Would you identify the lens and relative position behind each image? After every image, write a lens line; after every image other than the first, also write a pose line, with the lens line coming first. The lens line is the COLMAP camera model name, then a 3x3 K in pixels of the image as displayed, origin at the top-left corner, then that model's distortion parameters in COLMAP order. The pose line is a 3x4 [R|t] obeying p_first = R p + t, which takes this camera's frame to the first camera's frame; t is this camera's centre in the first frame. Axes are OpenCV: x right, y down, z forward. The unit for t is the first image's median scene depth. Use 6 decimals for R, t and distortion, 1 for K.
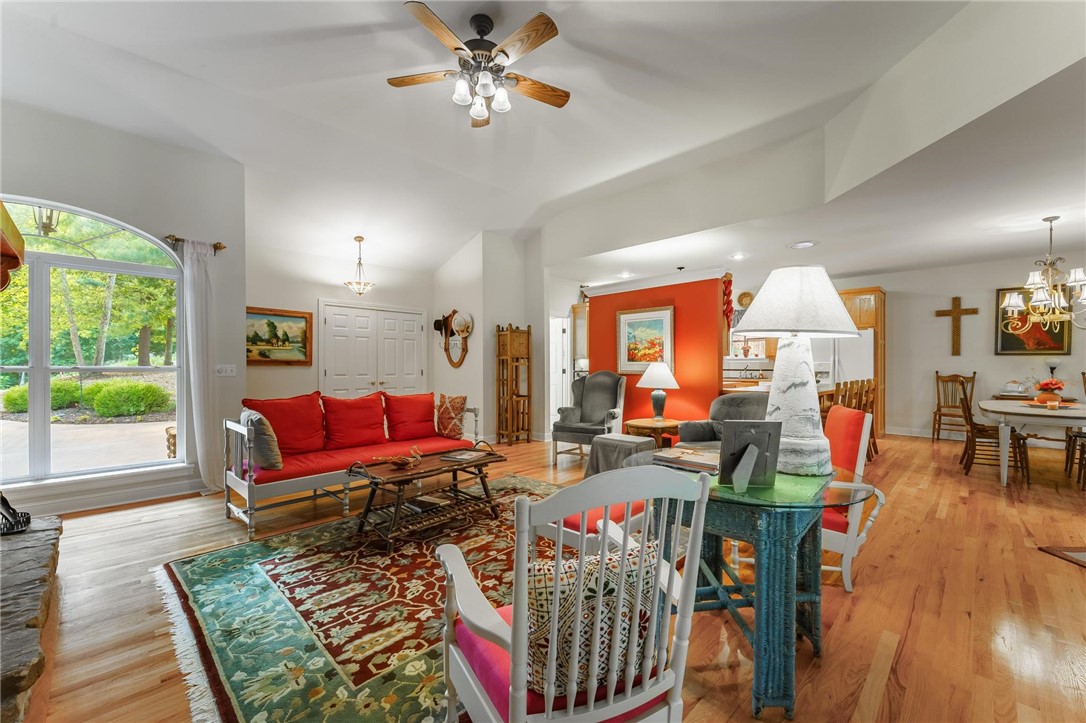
lens RADIAL K [[440.4, 0, 543.7], [0, 440.4, 364.9], [0, 0, 1]] dist [0.002732, -0.000251]
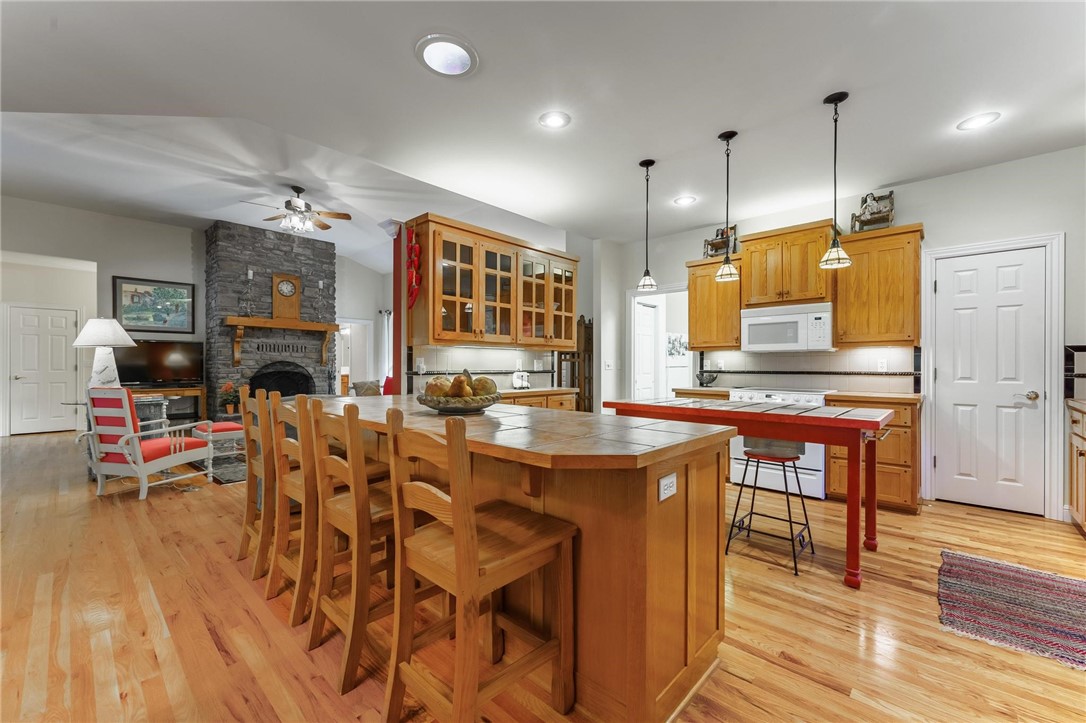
lens RADIAL K [[440.4, 0, 543.7], [0, 440.4, 364.9], [0, 0, 1]] dist [0.002732, -0.000251]
pose [[0.034747, 0.004197, -0.999387, 0.918951], [-0.003507, 0.999986, 0.004077, 0.004657], [0.999390, 0.003363, 0.034761, 0.995710]]
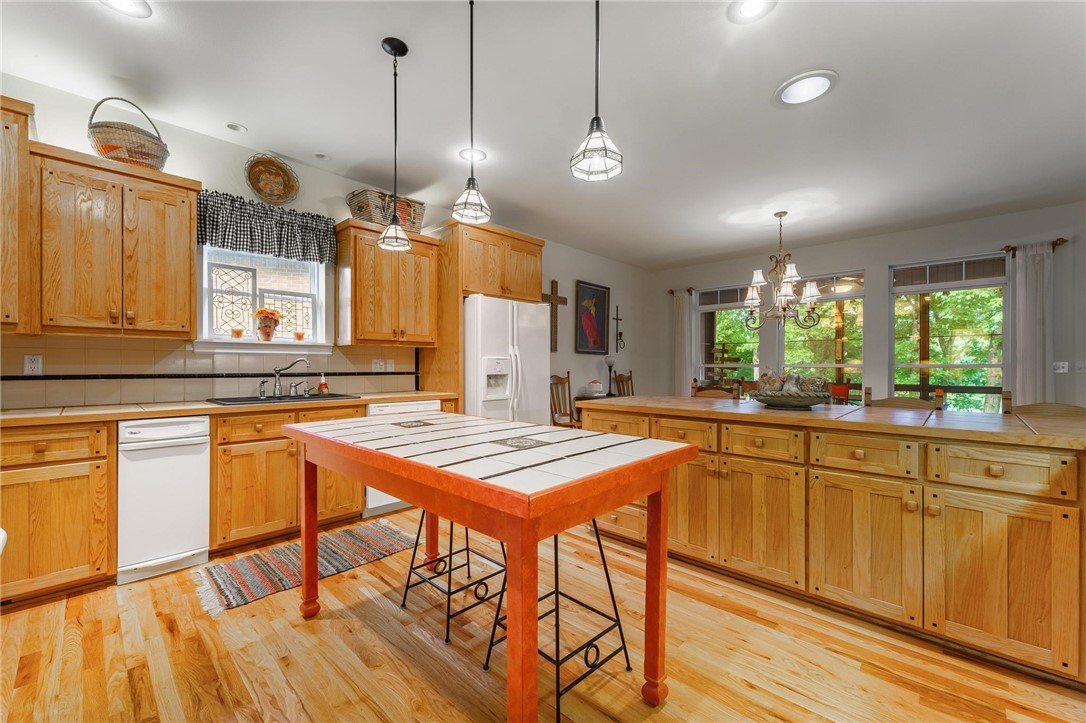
lens RADIAL K [[440.4, 0, 543.7], [0, 440.4, 364.9], [0, 0, 1]] dist [0.002732, -0.000251]
pose [[-0.024315, 0.005486, 0.999689, 0.138224], [0.000164, 0.999985, -0.005484, 0.007994], [-0.999704, 0.000031, -0.024316, 1.181919]]
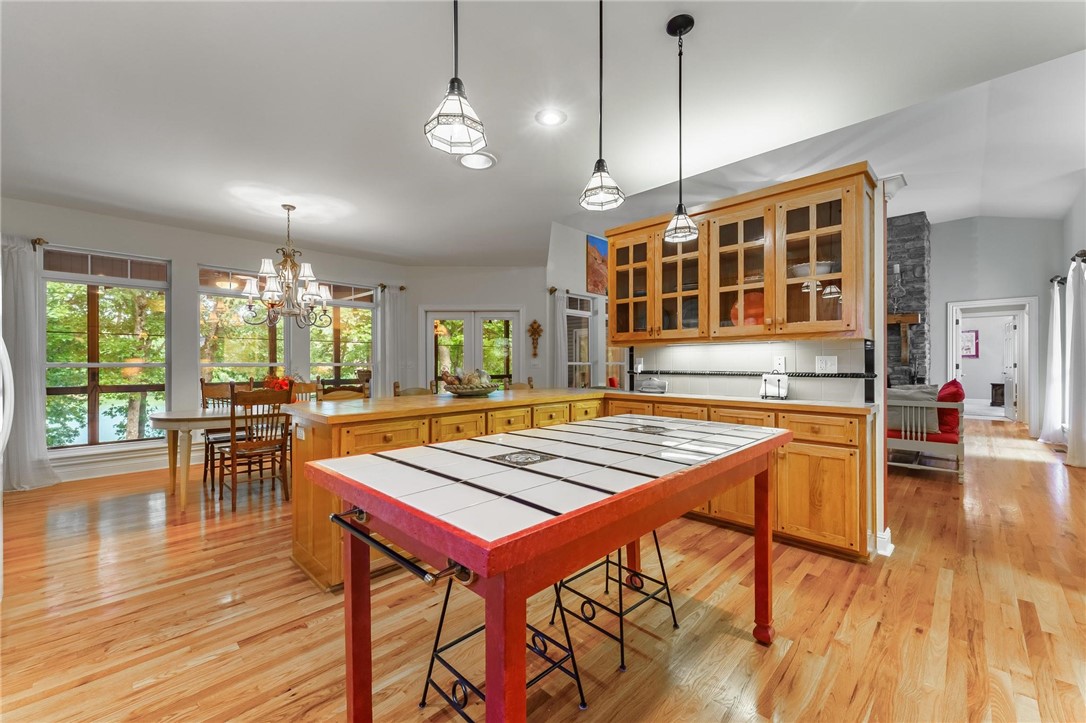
lens RADIAL K [[435.8, 0, 543.0], [0, 435.8, 361.5], [0, 0, 1]] dist [0.001935, -0.000044]
pose [[-0.999930, 0.004977, -0.010693, 0.468446], [0.005013, 0.999982, -0.003308, 0.004934], [0.010676, -0.003361, -0.999937, 1.478773]]
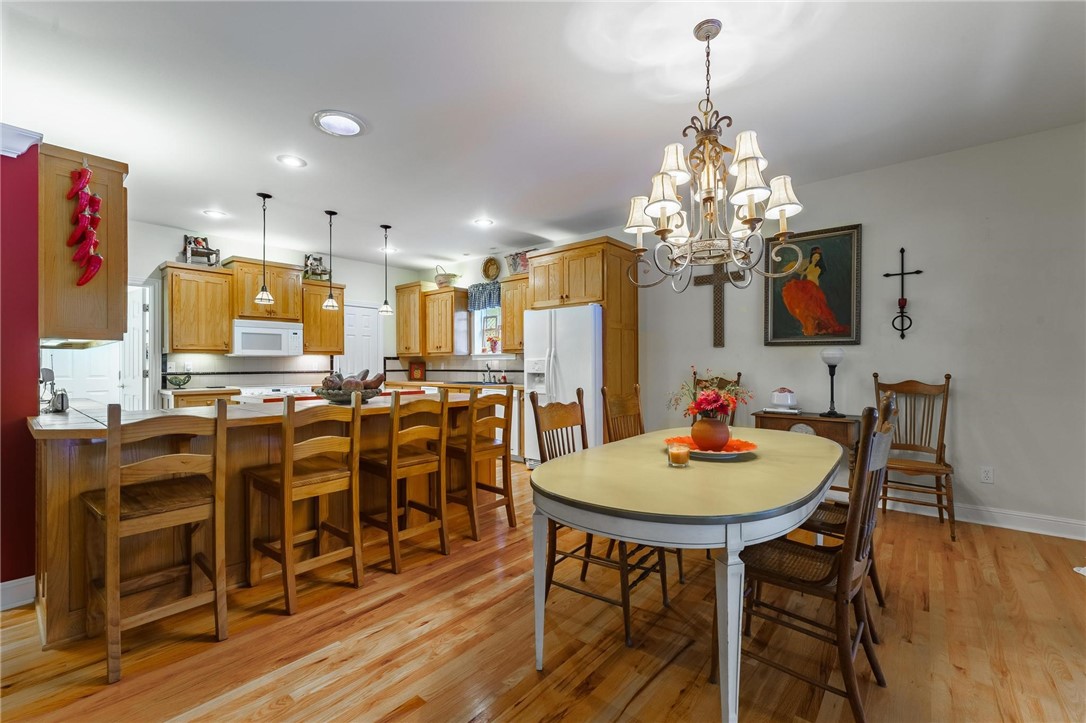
lens RADIAL K [[459.9, 0, 543.2], [0, 459.9, 367.1], [0, 0, 1]] dist [-0.002190, -0.000066]
pose [[0.996469, -0.001110, 0.083958, 0.717941], [0.001065, 0.999999, 0.000589, 0.007231], [-0.083958, -0.000498, 0.996469, 0.420778]]
